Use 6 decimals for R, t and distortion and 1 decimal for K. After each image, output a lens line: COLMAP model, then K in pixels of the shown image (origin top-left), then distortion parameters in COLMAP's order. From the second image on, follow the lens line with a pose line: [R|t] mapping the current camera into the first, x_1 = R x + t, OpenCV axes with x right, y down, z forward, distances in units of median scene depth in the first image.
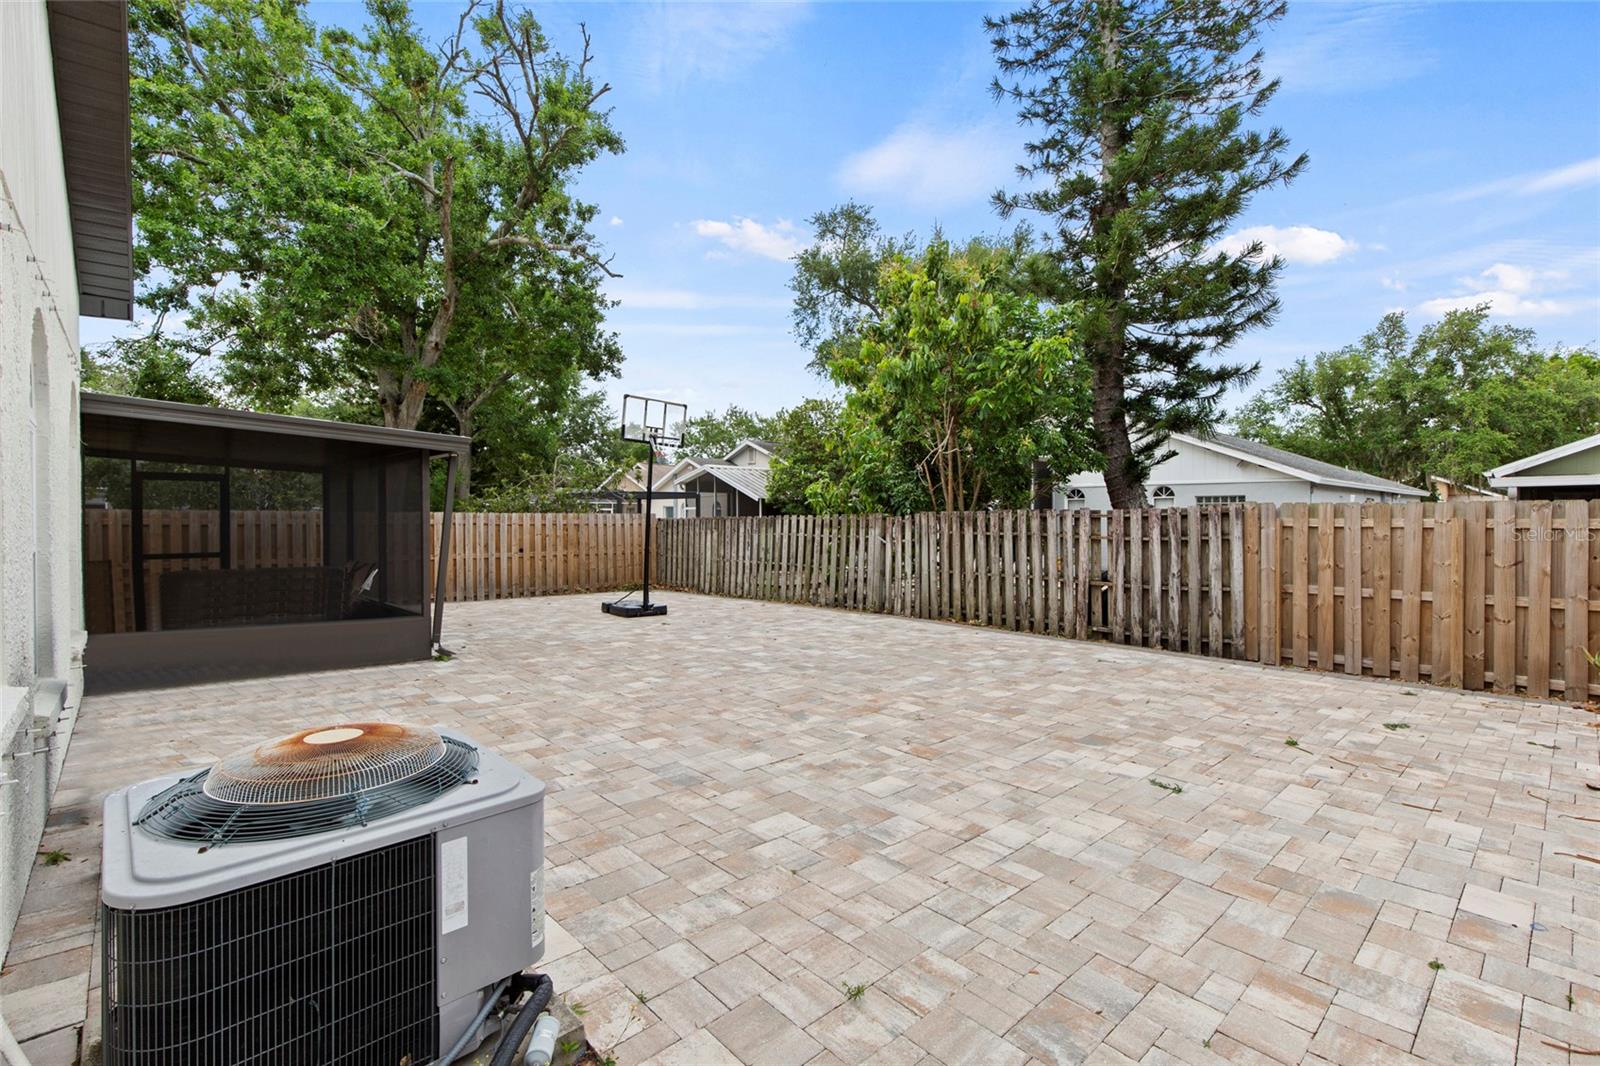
lens RADIAL K [[712.5, 0, 810.0], [0, 712.5, 521.0], [0, 0, 1]] dist [0.002596, 0.001182]
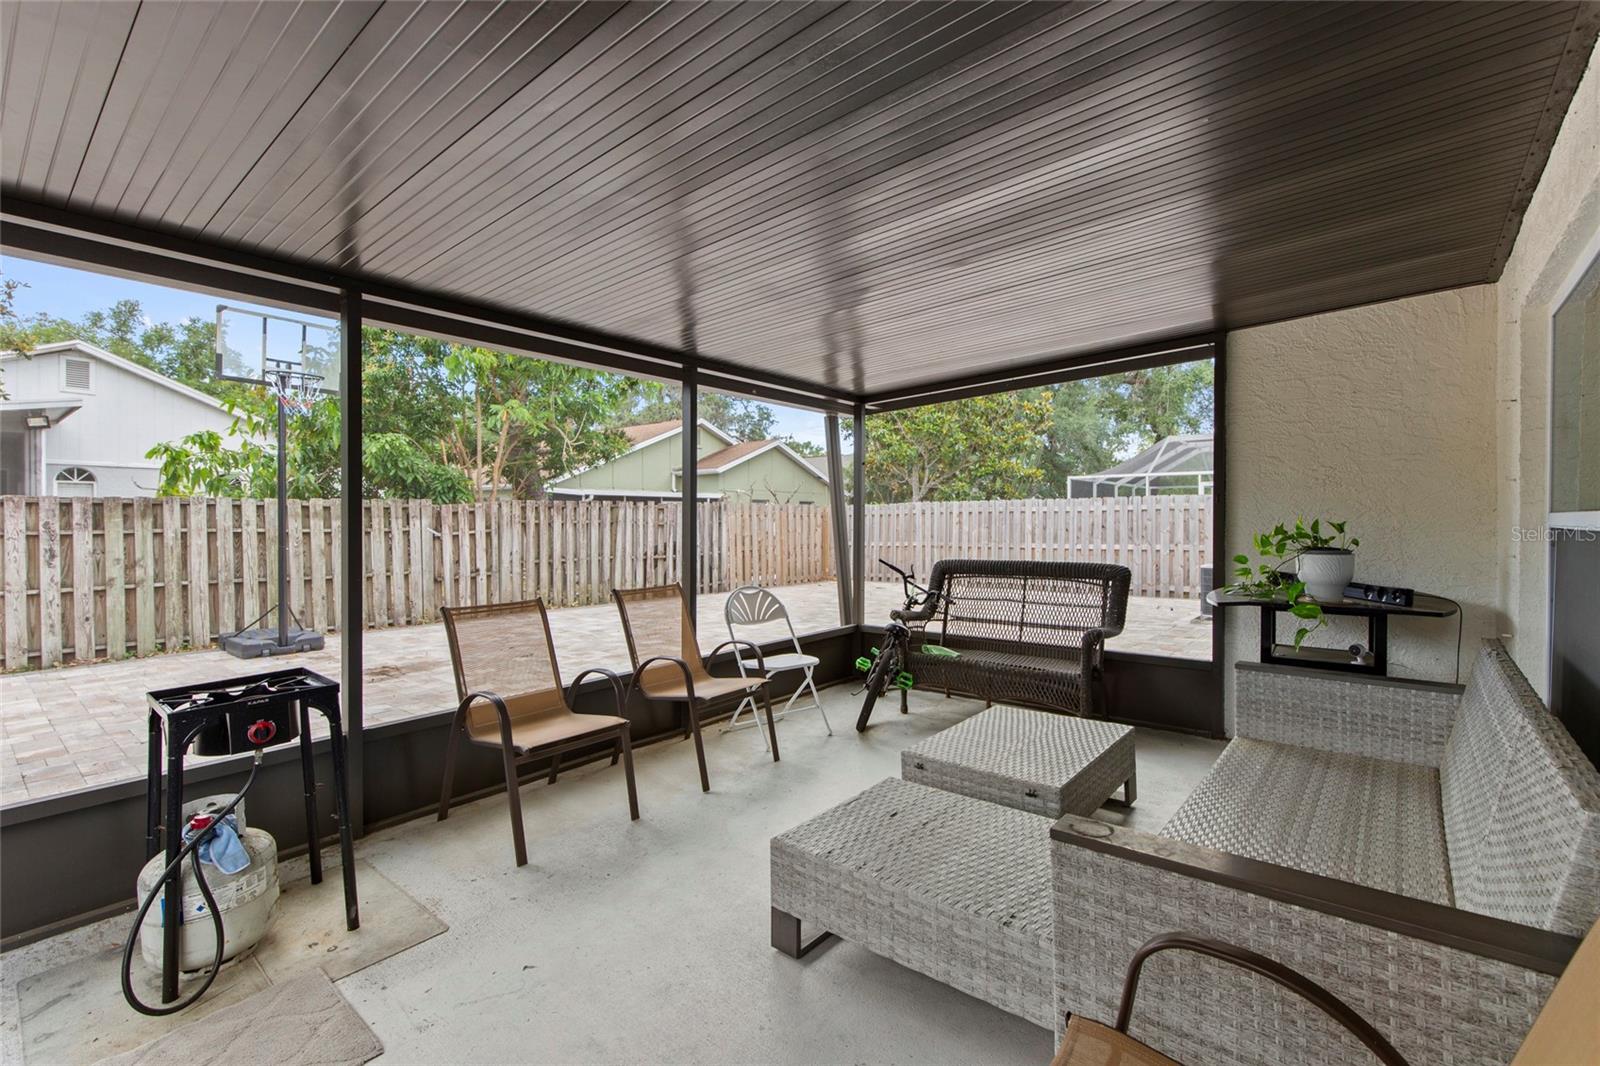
lens RADIAL K [[712.5, 0, 810.0], [0, 712.5, 521.0], [0, 0, 1]] dist [0.002596, 0.001182]
pose [[-0.131792, -0.004416, 0.991268, -0.764602], [0.002040, 0.999987, 0.004726, 0.010628], [-0.991275, 0.002645, -0.131781, 0.684123]]
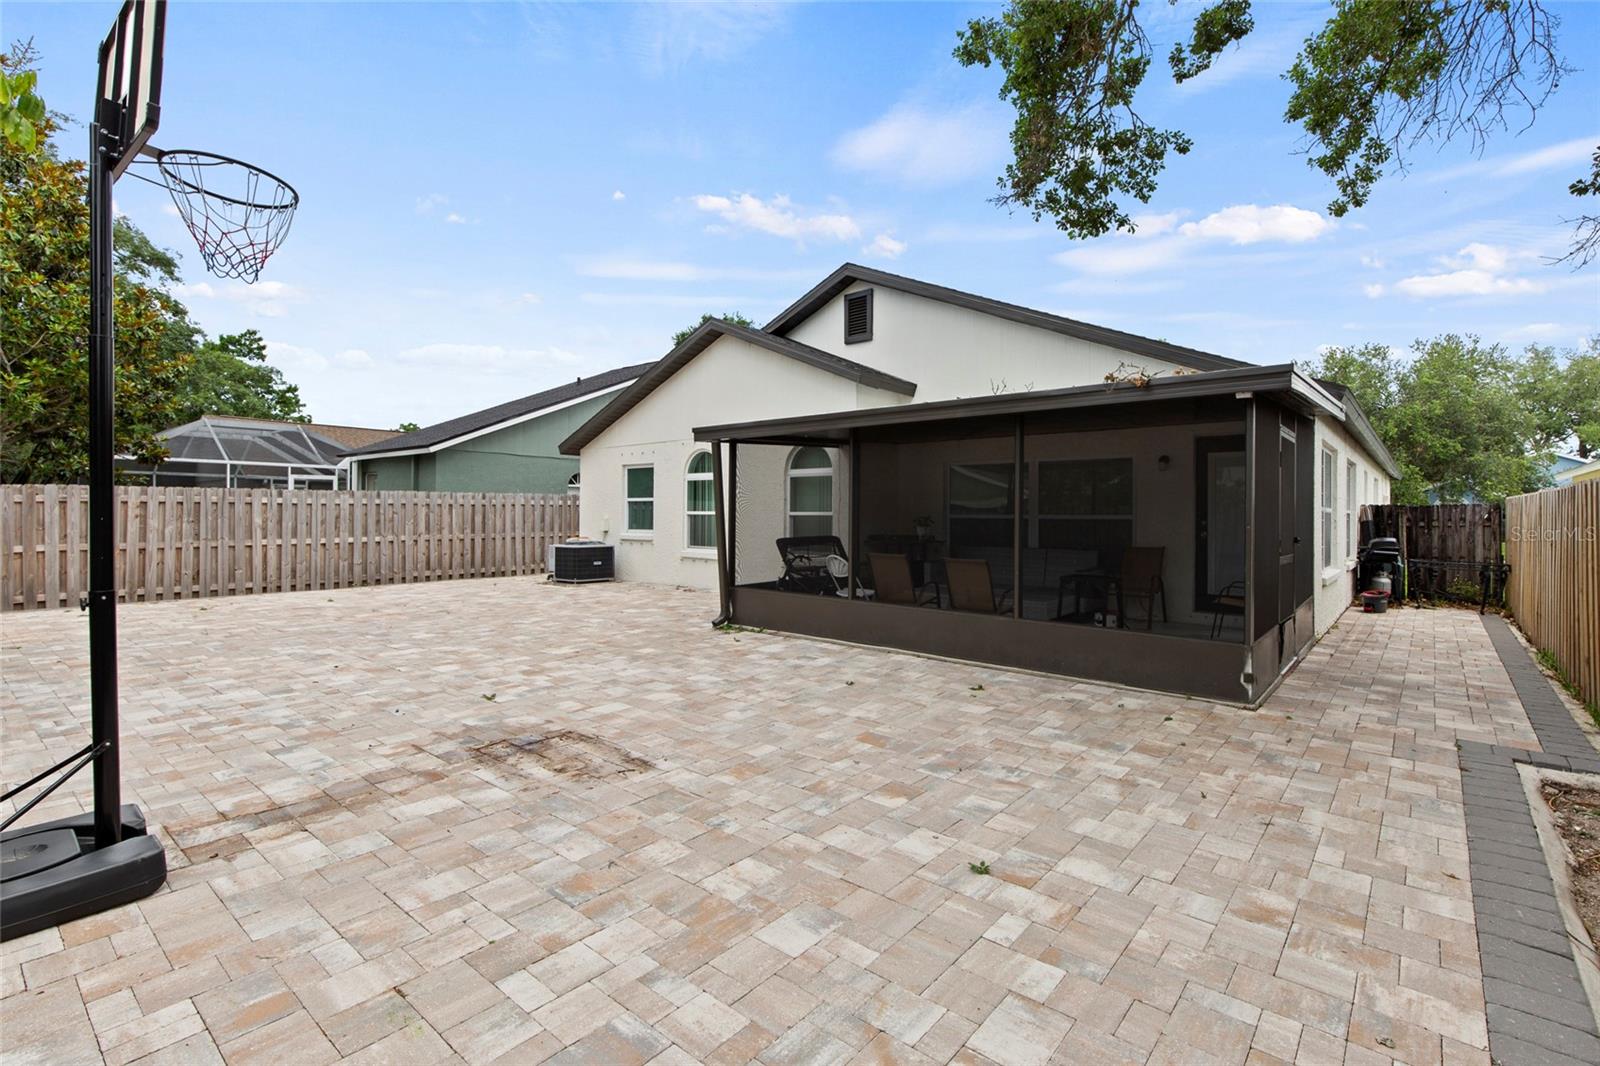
lens RADIAL K [[748.0, 0, 801.5], [0, 748.0, 514.3], [0, 0, 1]] dist [0.000800, -0.000222]
pose [[-0.992314, -0.009106, -0.123411, -0.303850], [-0.009459, 0.999953, 0.002278, 0.007630], [0.123384, 0.003428, -0.992353, 1.301633]]
